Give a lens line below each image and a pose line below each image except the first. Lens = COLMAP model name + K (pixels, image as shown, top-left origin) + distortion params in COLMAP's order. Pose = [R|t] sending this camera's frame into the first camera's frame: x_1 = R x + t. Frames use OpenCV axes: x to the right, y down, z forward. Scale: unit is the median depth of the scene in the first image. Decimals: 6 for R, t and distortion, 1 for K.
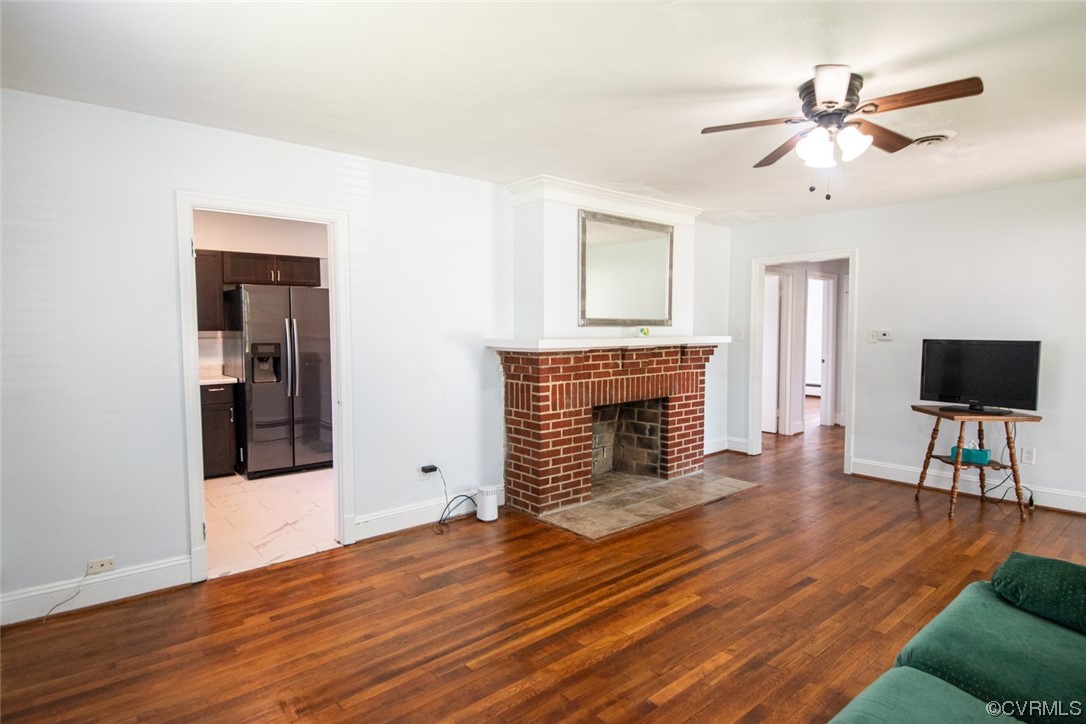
lens RADIAL K [[581.6, 0, 543.8], [0, 581.6, 365.2], [0, 0, 1]] dist [0.031093, -0.035108]
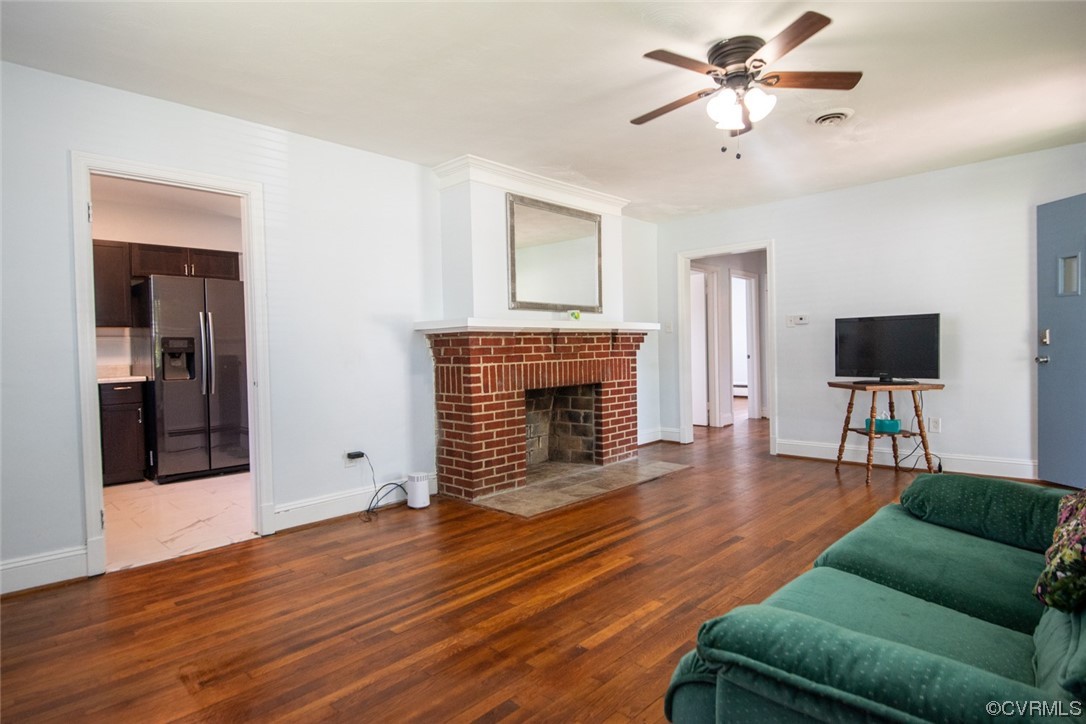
lens RADIAL K [[581.6, 0, 543.5], [0, 581.6, 365.1], [0, 0, 1]] dist [0.031093, -0.035108]
pose [[0.994583, -0.022472, 0.101490, 0.015177], [0.026383, 0.998954, -0.037354, 0.068273], [-0.100545, 0.039829, 0.994135, 0.007526]]
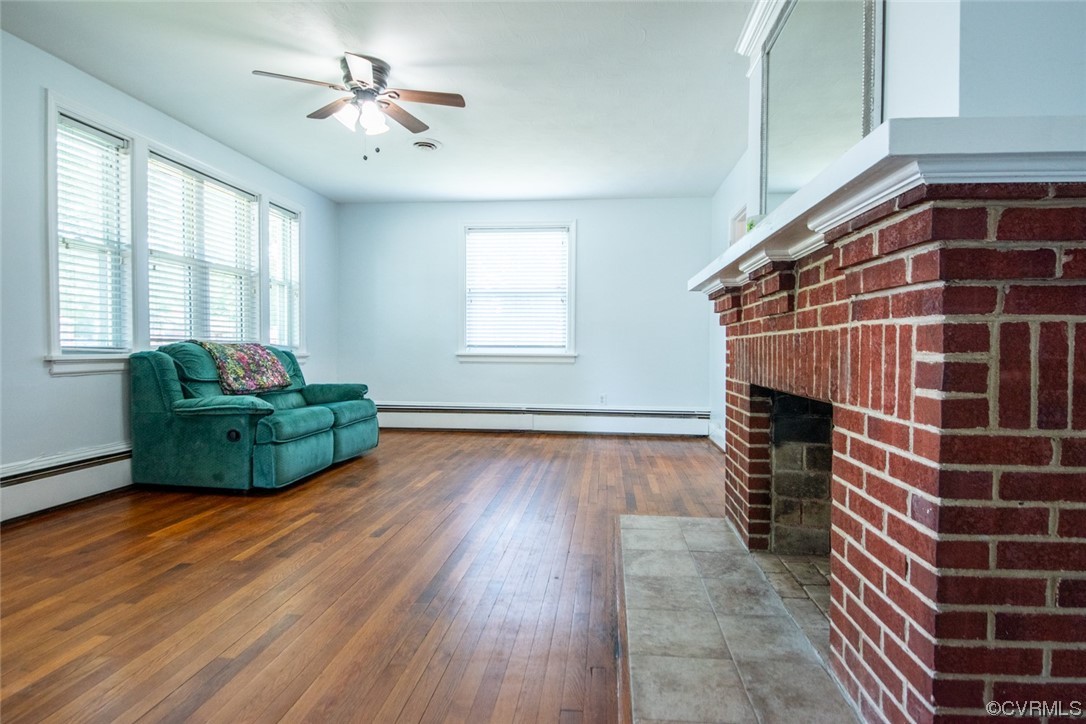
lens RADIAL K [[581.6, 0, 546.9], [0, 581.6, 366.4], [0, 0, 1]] dist [0.031093, -0.035108]
pose [[-0.722608, 0.022365, -0.690896, 0.633022], [-0.047476, 0.995511, 0.081880, 0.017867], [0.689625, 0.091969, -0.718303, 1.298690]]
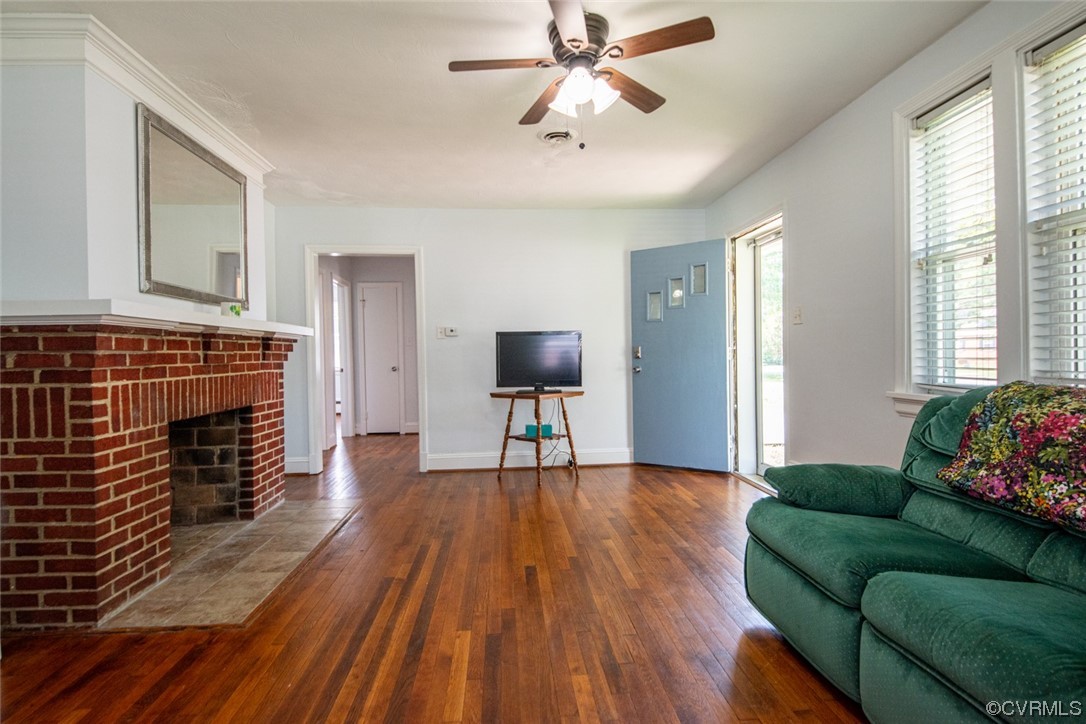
lens RADIAL K [[581.6, 0, 547.4], [0, 581.6, 364.6], [0, 0, 1]] dist [0.031093, -0.035108]
pose [[0.584264, -0.018859, 0.811345, -0.192225], [0.064104, 0.997679, -0.022972, 0.050878], [-0.809028, 0.065432, 0.584117, 0.306093]]
